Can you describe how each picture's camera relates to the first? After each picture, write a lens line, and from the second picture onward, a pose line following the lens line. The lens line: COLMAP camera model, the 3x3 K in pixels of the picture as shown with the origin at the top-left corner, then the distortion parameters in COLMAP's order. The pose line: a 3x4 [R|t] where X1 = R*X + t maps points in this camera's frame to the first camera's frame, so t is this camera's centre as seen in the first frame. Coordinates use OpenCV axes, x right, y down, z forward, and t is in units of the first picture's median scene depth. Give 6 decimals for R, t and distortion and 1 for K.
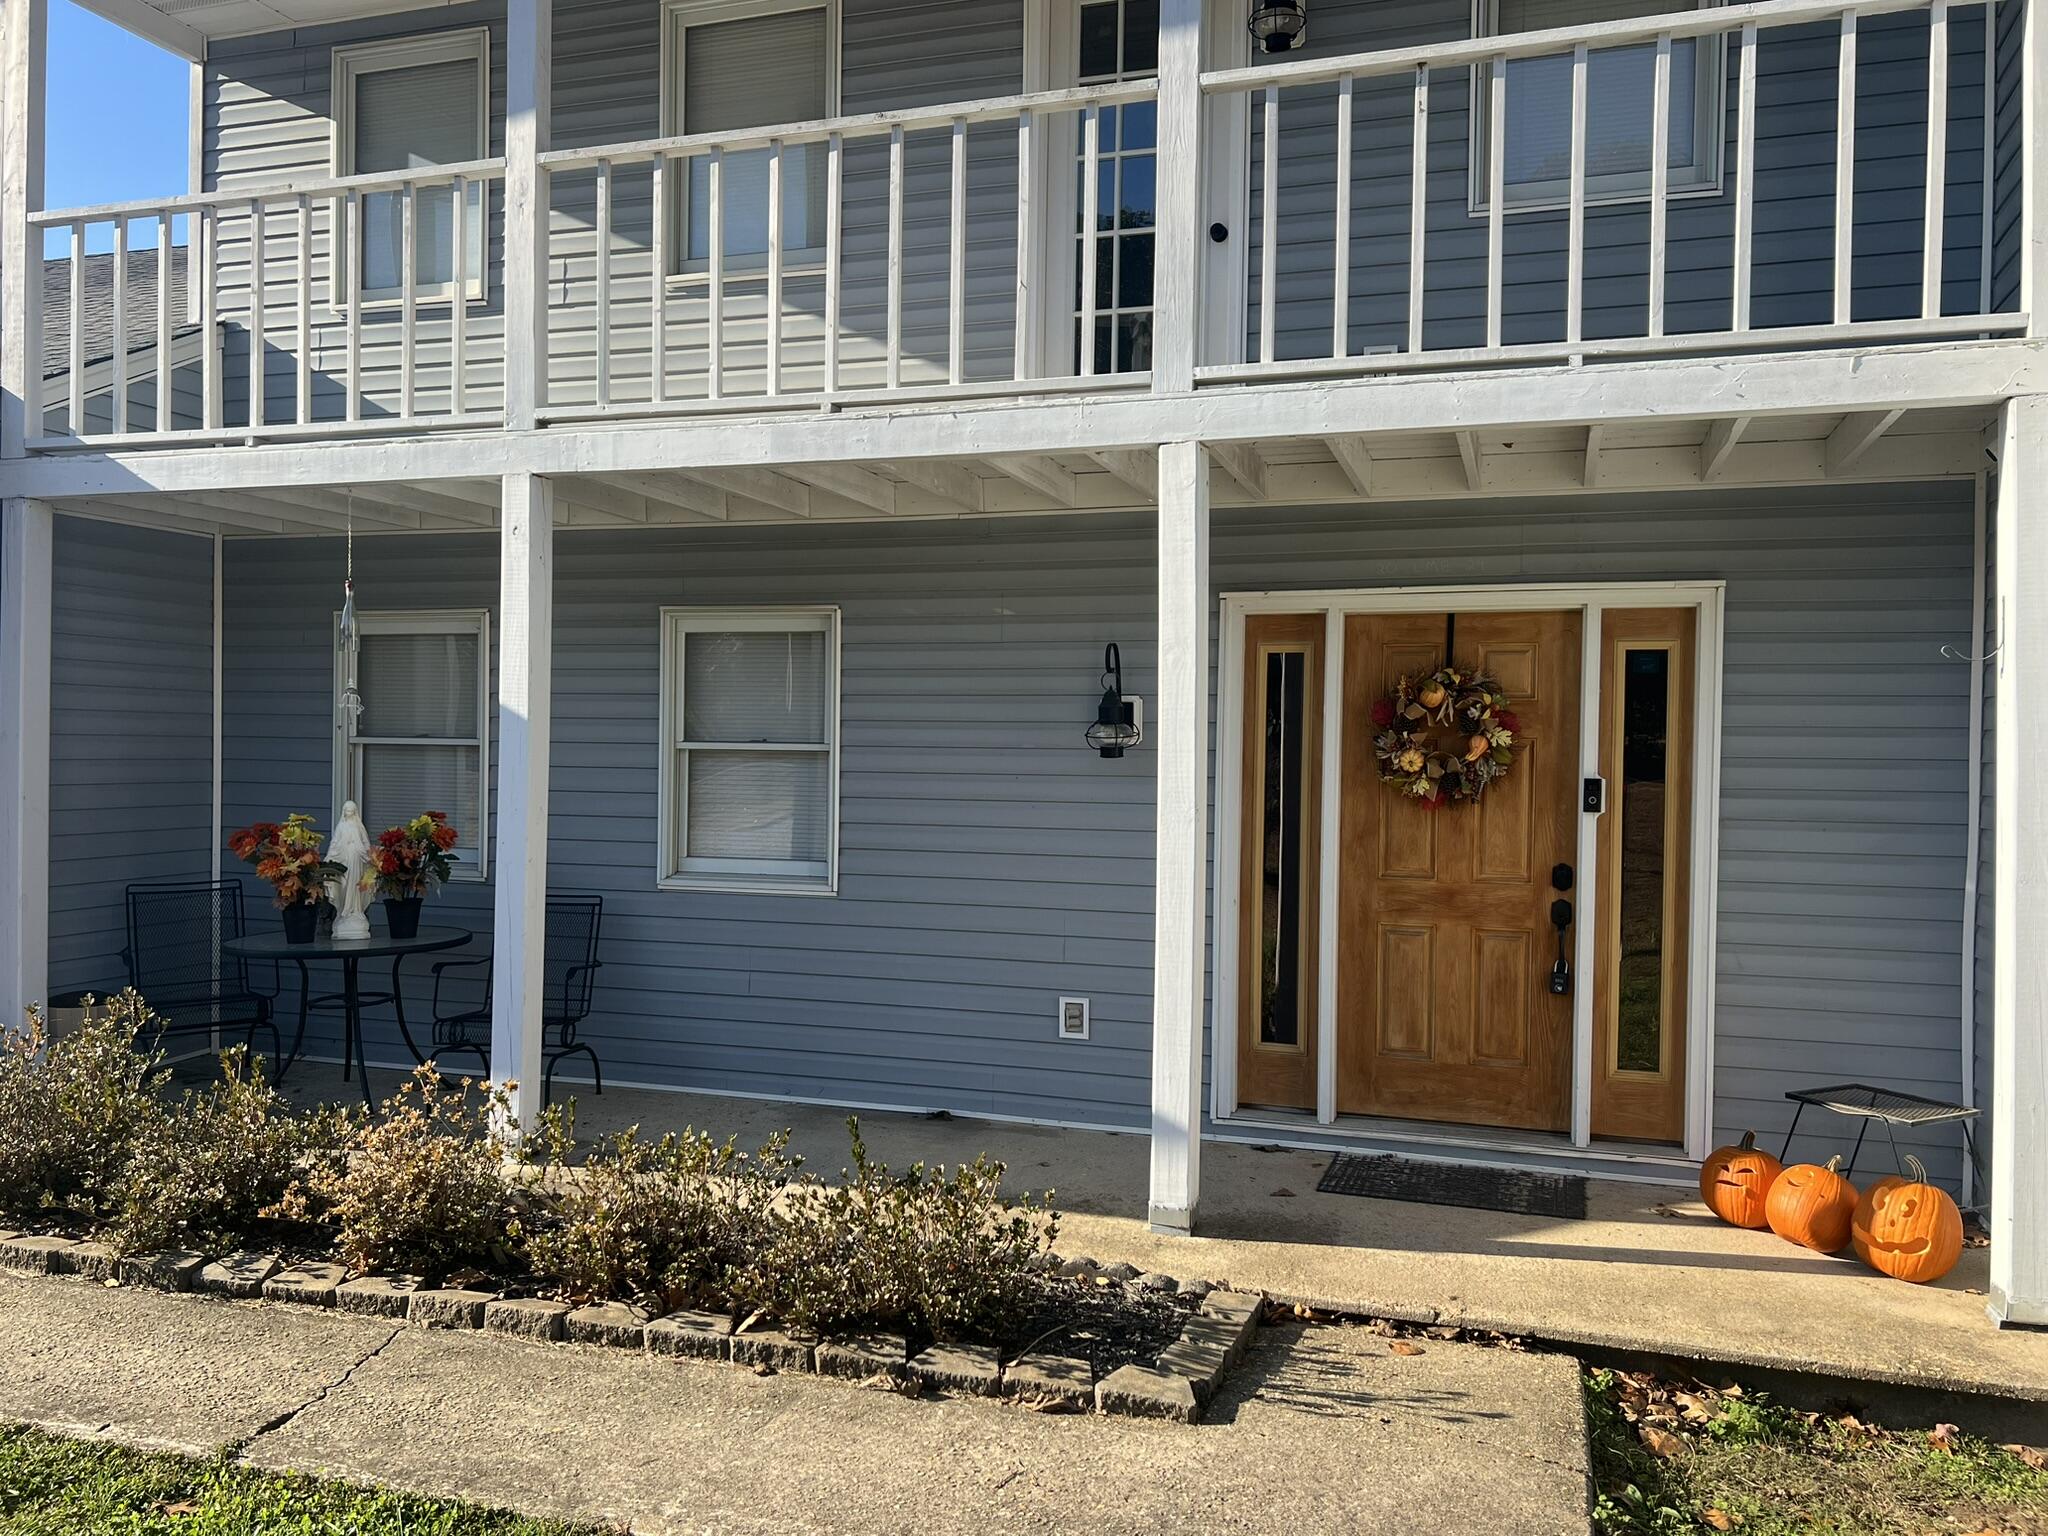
lens RADIAL K [[1611.2, 0, 1014.8], [0, 1611.2, 759.6], [0, 0, 1]] dist [0.033096, -0.009512]
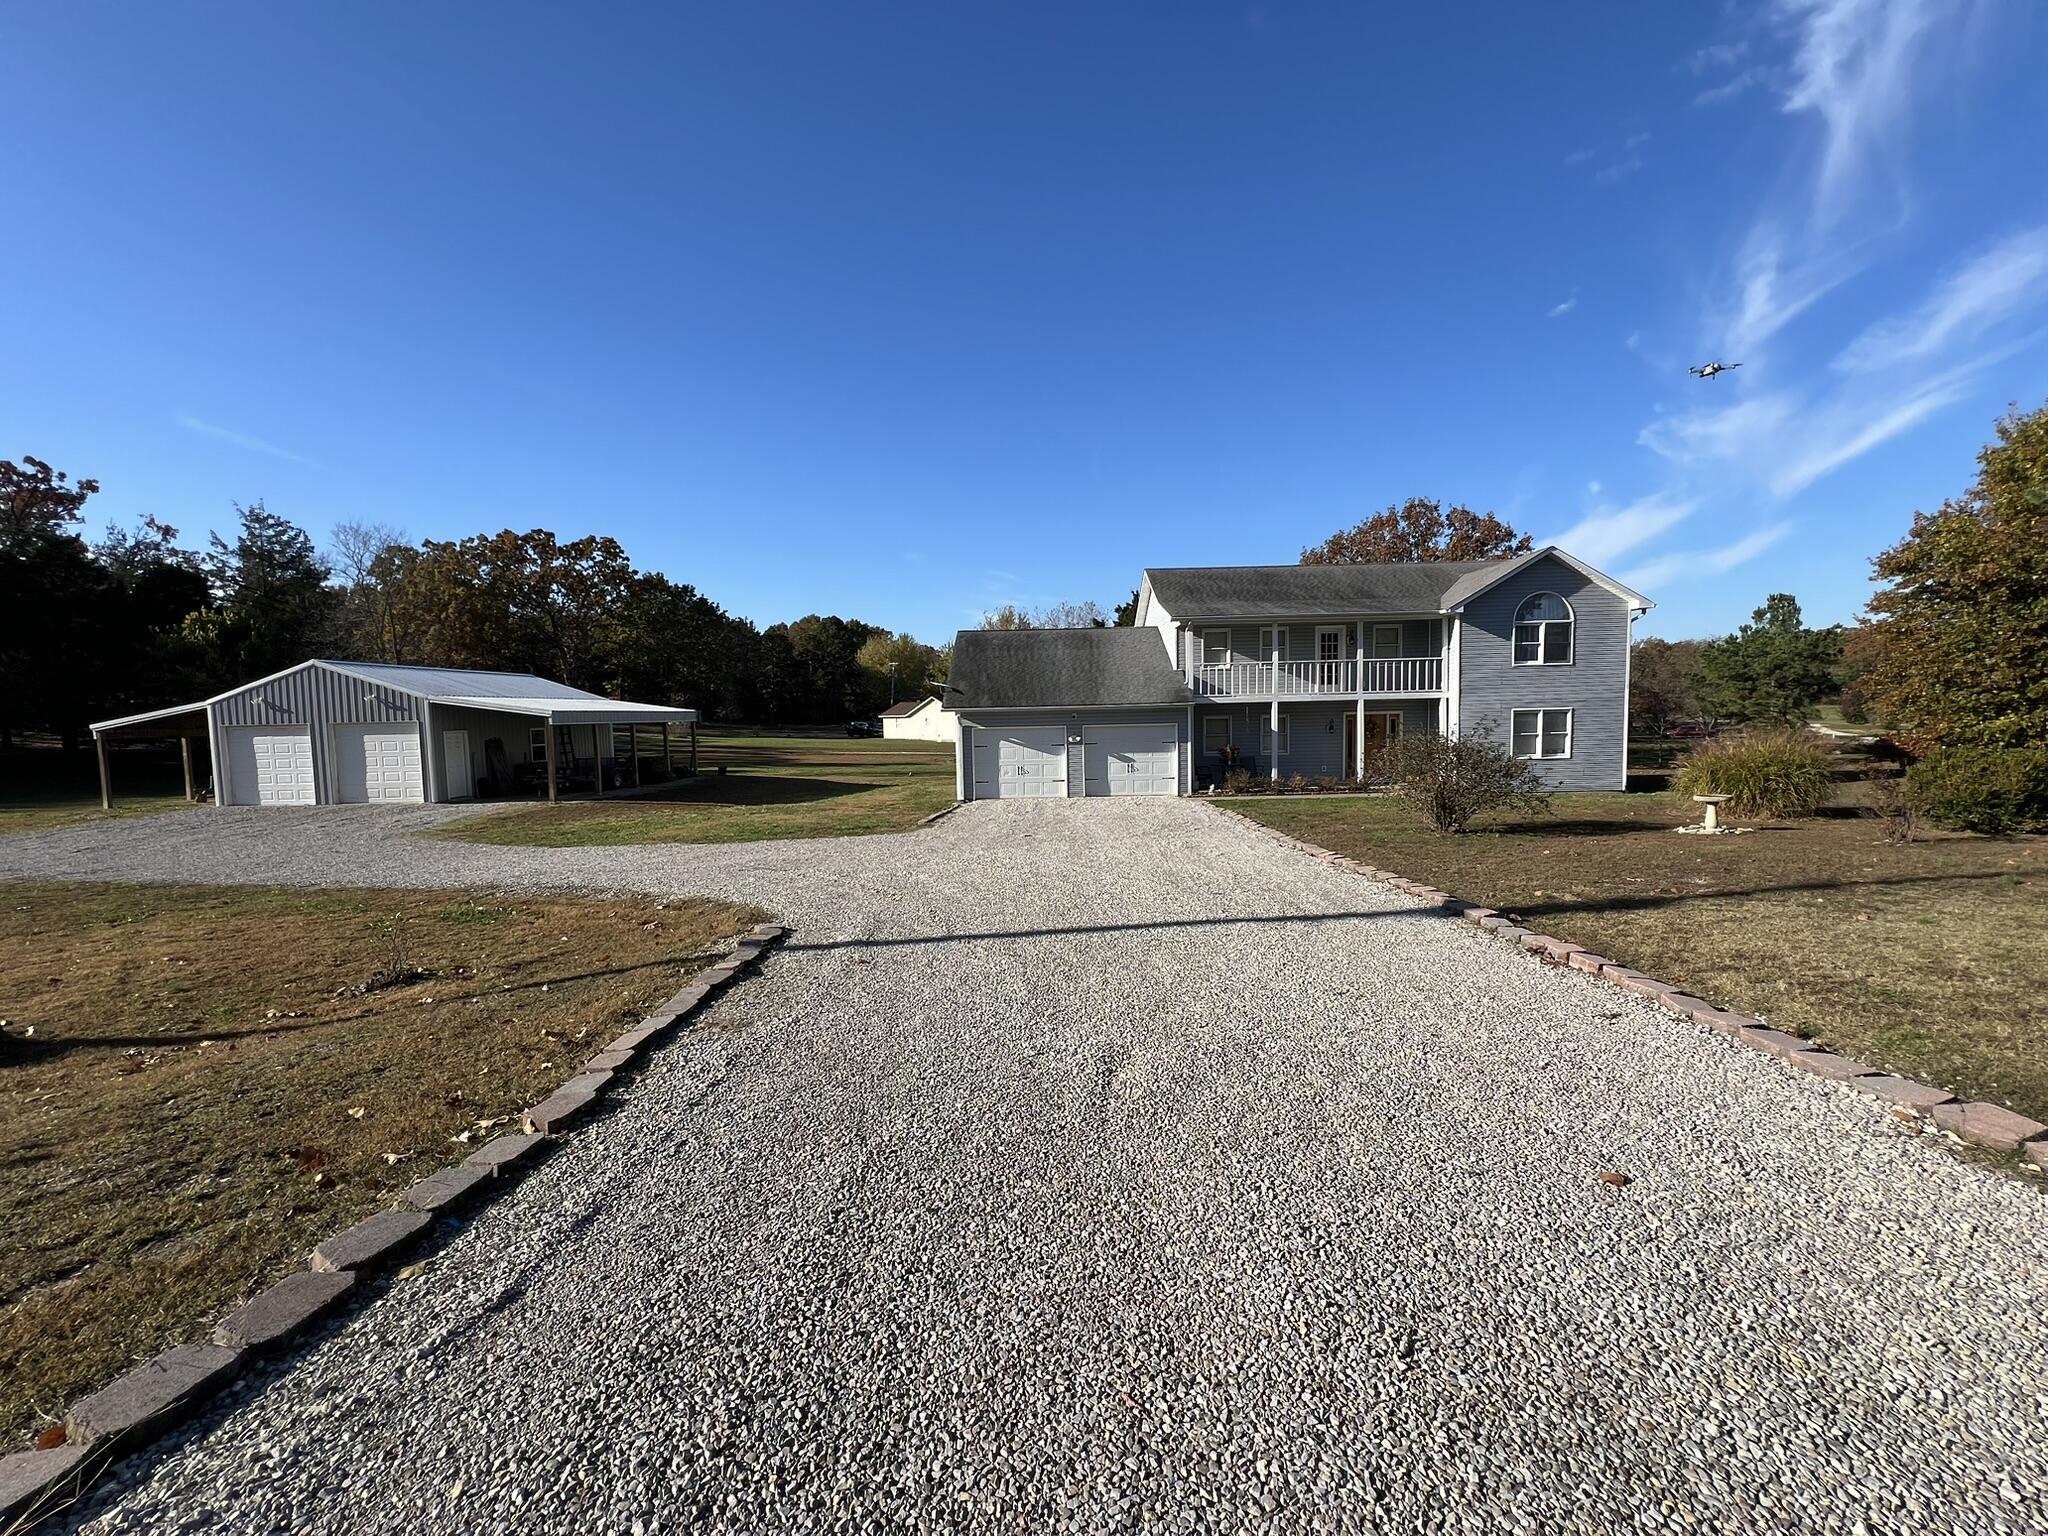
lens RADIAL K [[819.8, 0, 1024.1], [0, 819.8, 769.9], [0, 0, 1]] dist [-0.003206, -0.000129]
pose [[0.956154, -0.052683, 0.288085, -2.655699], [0.034468, 0.997094, 0.067942, -0.157900], [-0.290828, -0.055033, 0.955191, -2.494054]]
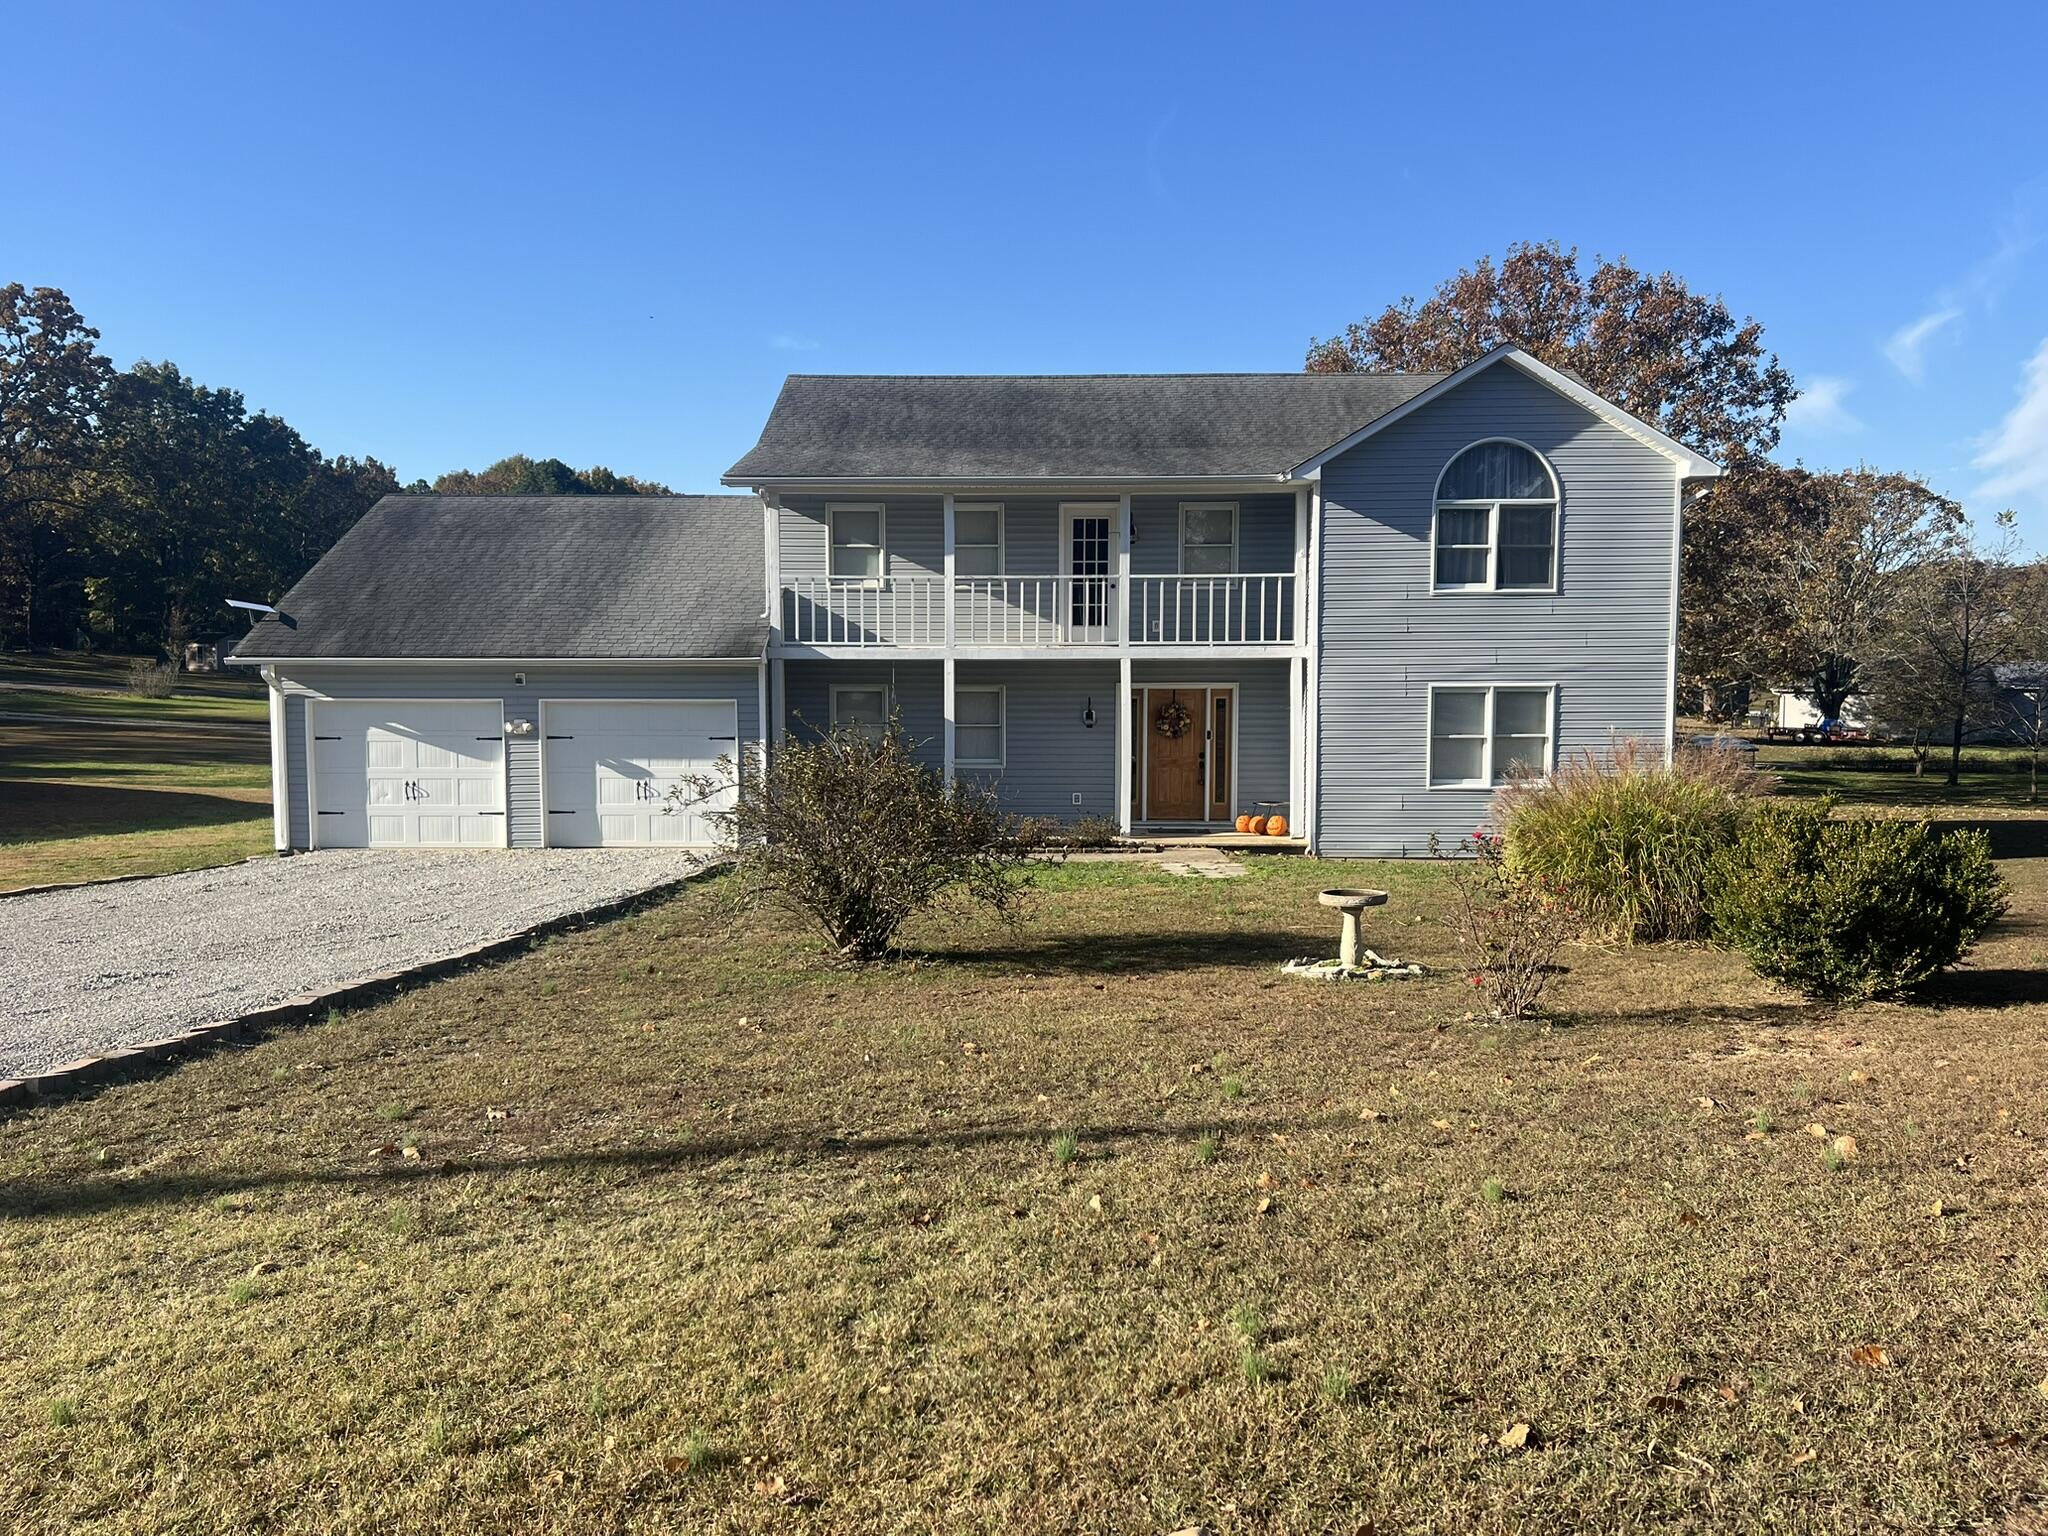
lens RADIAL K [[1611.2, 0, 1019.7], [0, 1611.2, 780.3], [0, 0, 1]] dist [0.033096, -0.009512]
pose [[0.956863, -0.034327, 0.288504, -1.253552], [0.013758, 0.997235, 0.073026, -0.164928], [-0.290213, -0.065907, 0.954690, -2.696417]]
